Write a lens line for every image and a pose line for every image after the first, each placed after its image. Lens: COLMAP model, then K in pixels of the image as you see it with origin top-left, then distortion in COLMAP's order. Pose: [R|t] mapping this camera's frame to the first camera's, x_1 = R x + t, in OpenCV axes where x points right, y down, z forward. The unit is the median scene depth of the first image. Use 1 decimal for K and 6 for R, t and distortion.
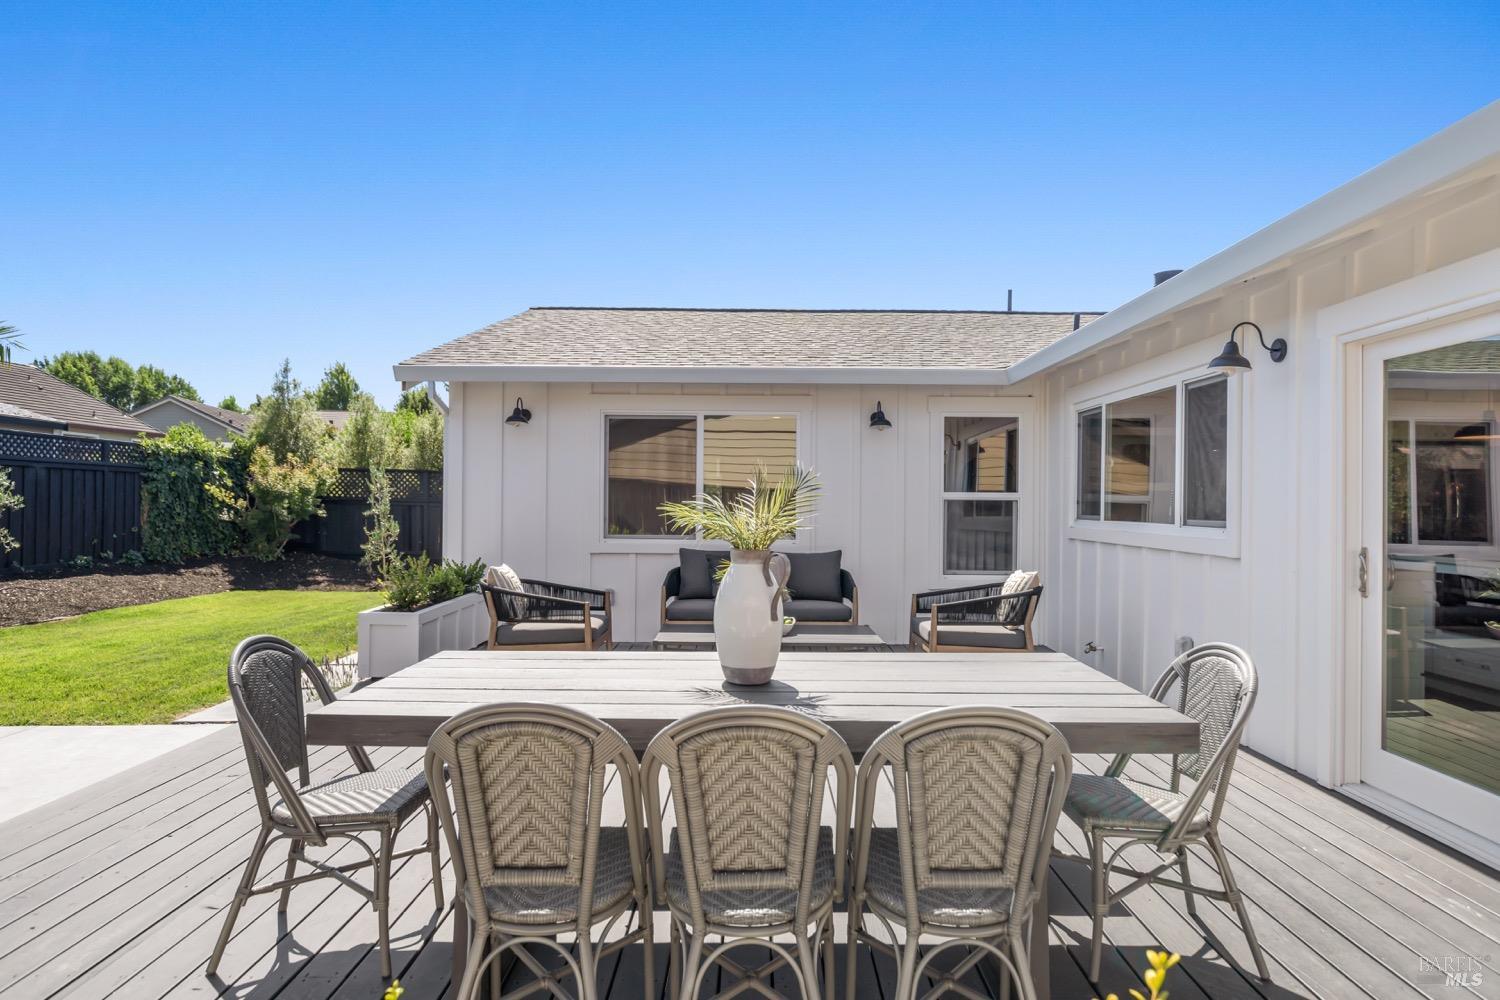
lens RADIAL K [[887.5, 0, 751.6], [0, 887.5, 507.5], [0, 0, 1]] dist [0.018246, 0.000044]
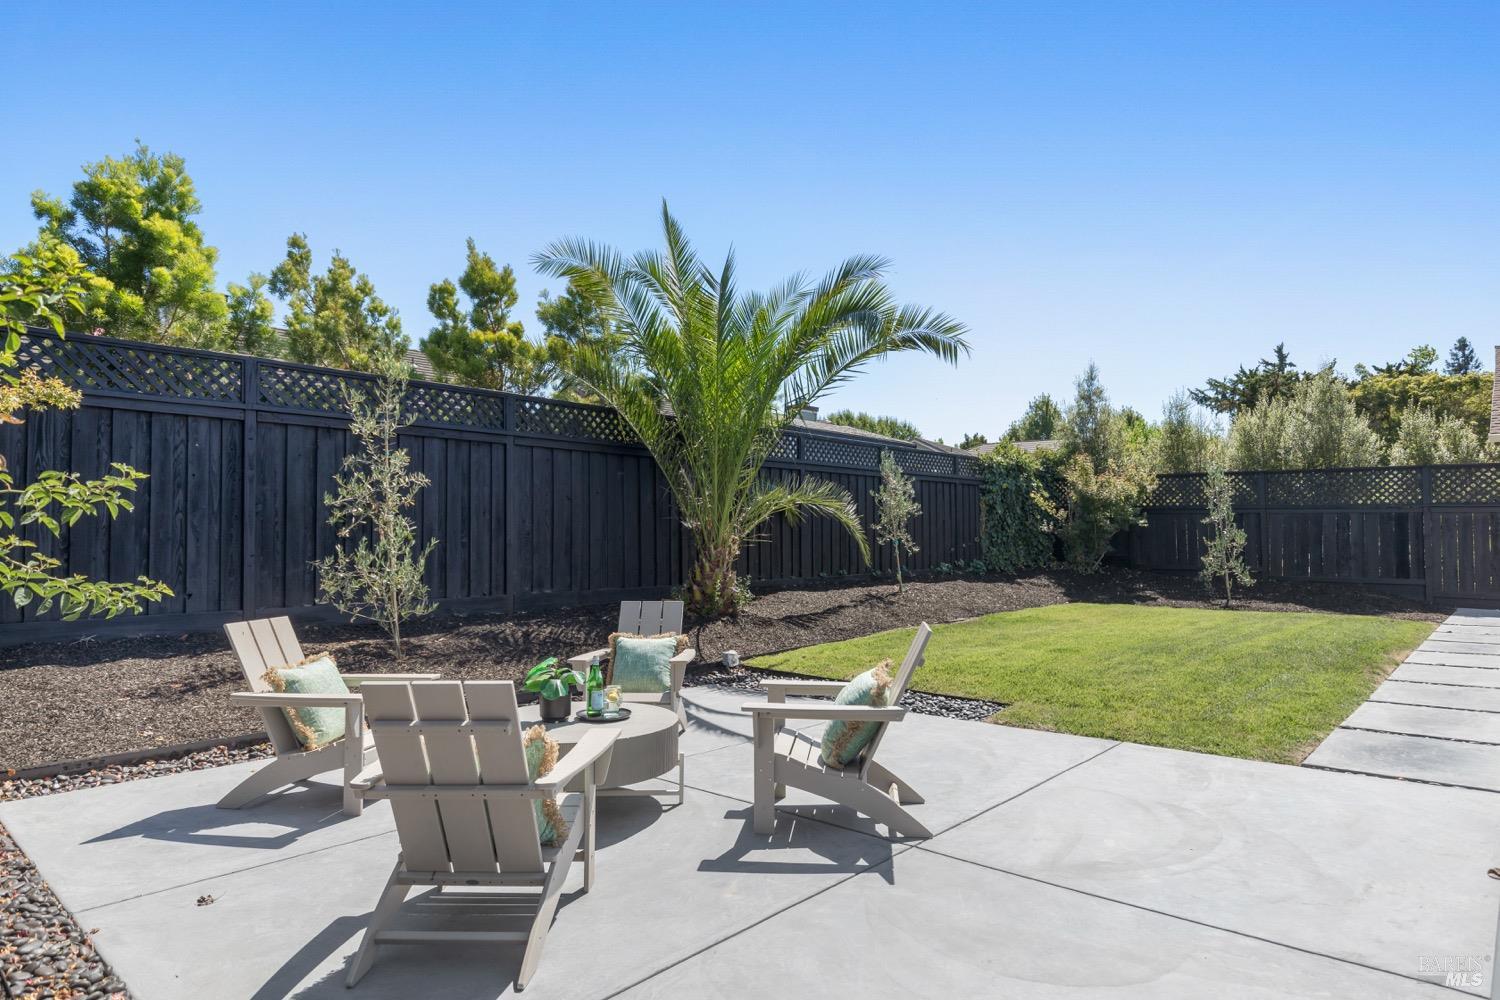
lens RADIAL K [[860.6, 0, 750.5], [0, 860.6, 504.6], [0, 0, 1]] dist [0.001328, 0.000507]
pose [[0.749569, -0.034409, -0.661032, -0.206498], [0.009072, 0.999088, -0.041719, 0.021489], [0.661864, 0.025274, 0.749197, 0.069728]]
